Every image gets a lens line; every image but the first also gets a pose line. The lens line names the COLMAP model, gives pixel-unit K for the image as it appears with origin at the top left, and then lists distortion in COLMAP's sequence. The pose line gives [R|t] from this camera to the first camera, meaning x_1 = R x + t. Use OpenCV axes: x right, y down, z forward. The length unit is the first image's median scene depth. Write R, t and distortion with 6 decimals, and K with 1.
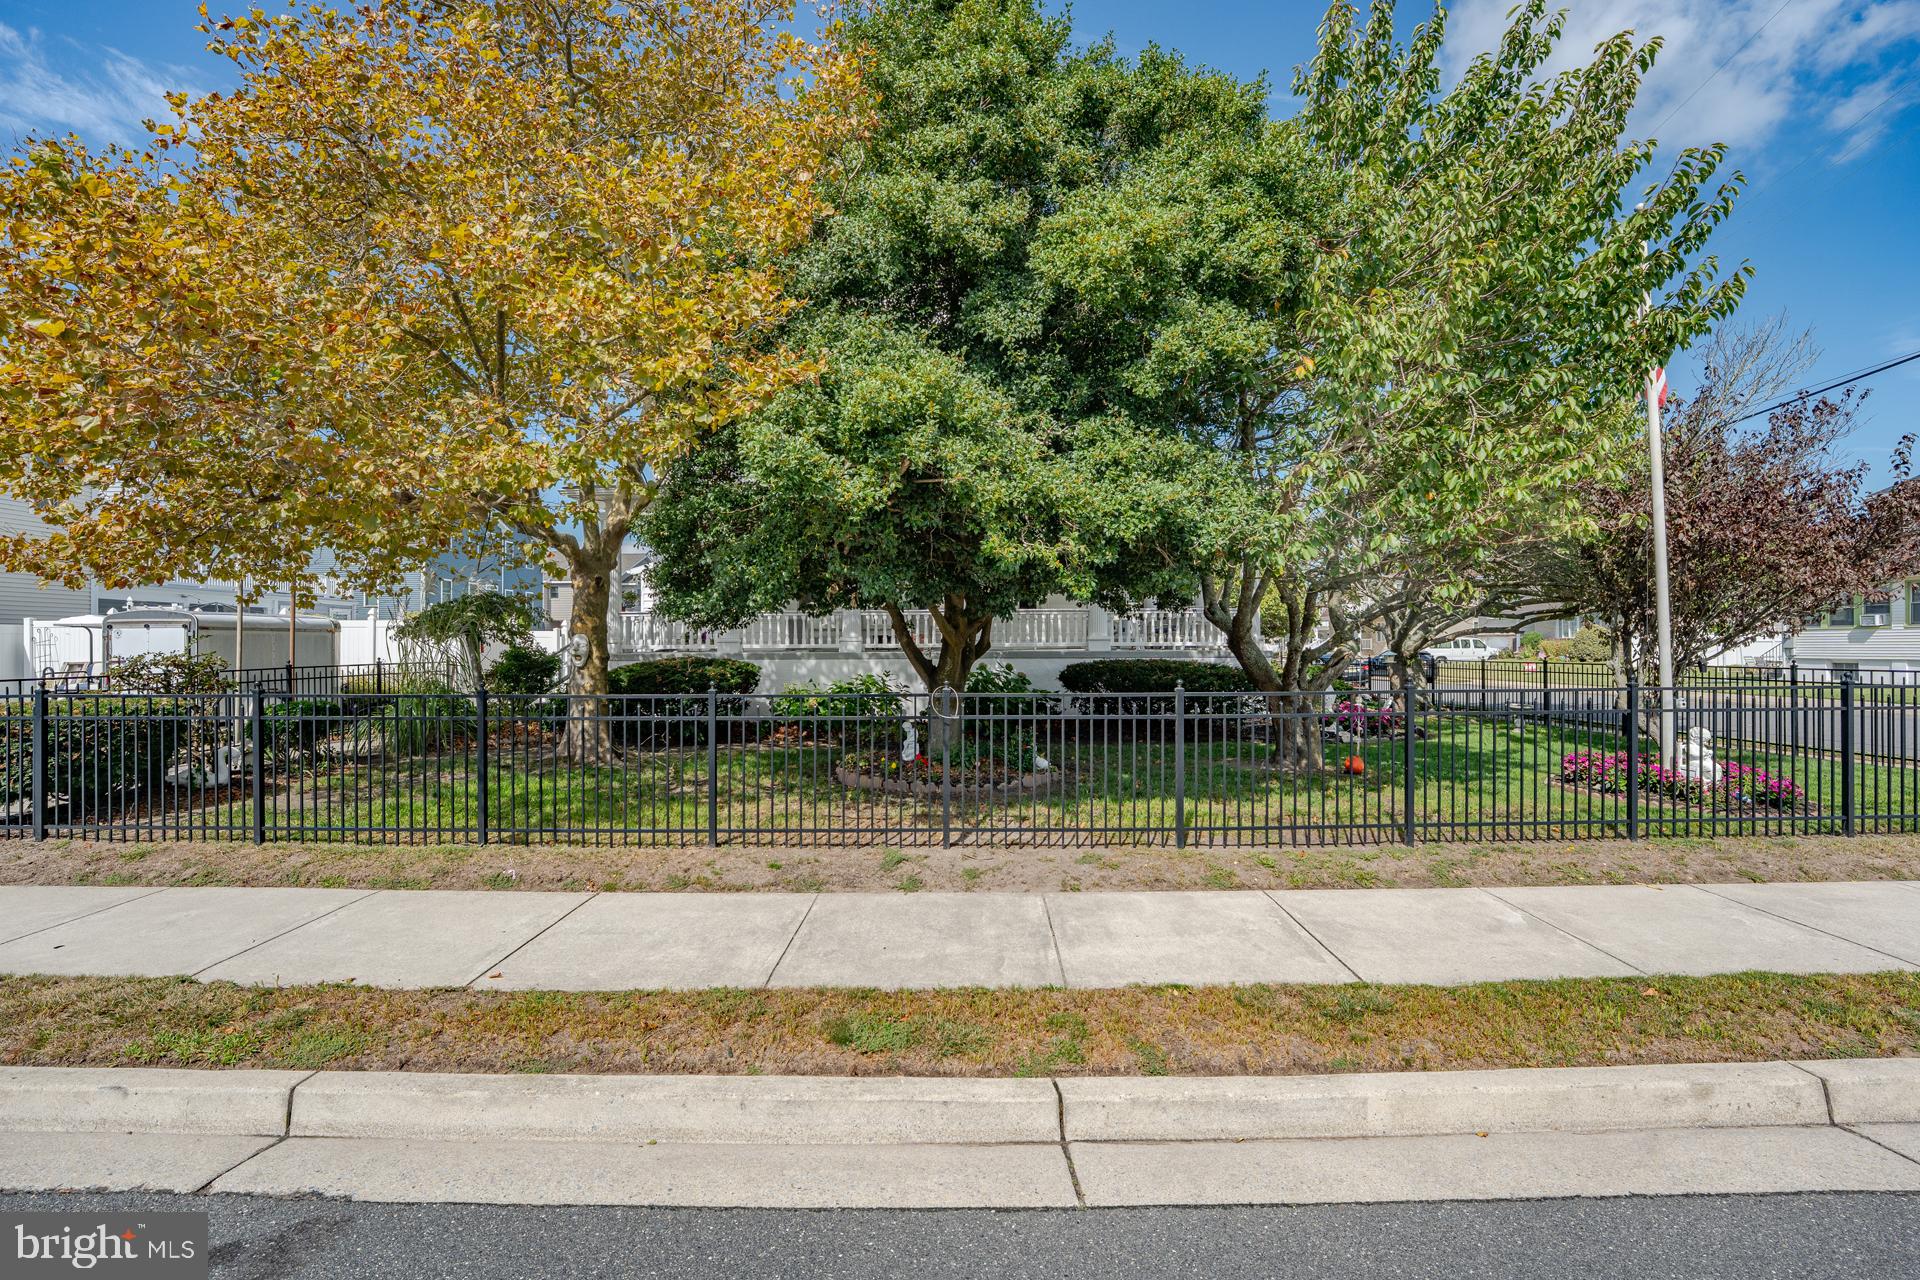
lens RADIAL K [[780.9, 0, 959.4], [0, 780.9, 638.1], [0, 0, 1]] dist [-0.027644, 0.003442]
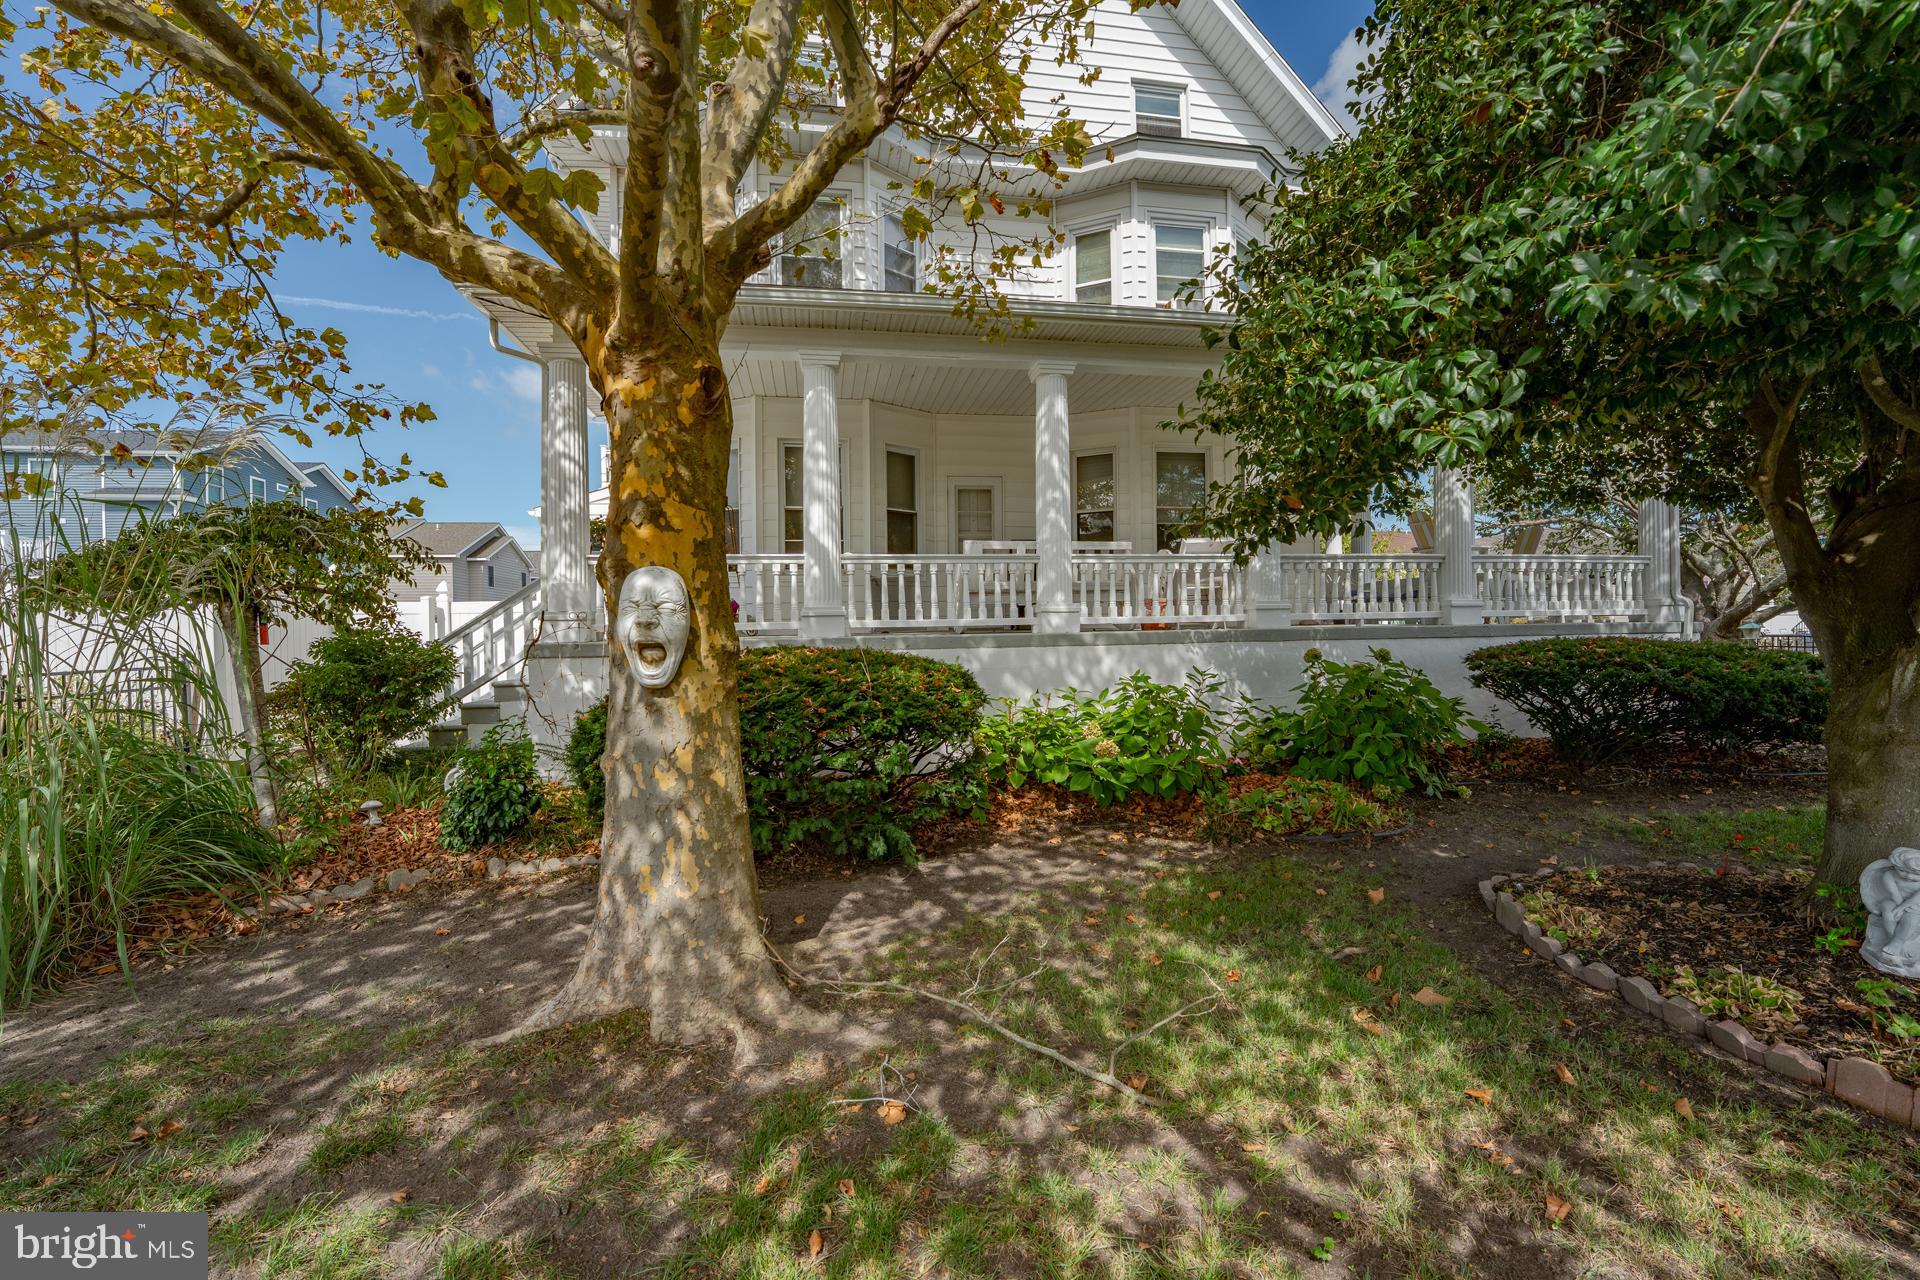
lens RADIAL K [[780.9, 0, 960.2], [0, 780.9, 637.8], [0, 0, 1]] dist [-0.027644, 0.003442]
pose [[0.984023, -0.014596, 0.177445, -0.313620], [0.011293, 0.999744, 0.019608, 0.011510], [-0.177685, -0.017291, 0.983935, 0.515880]]
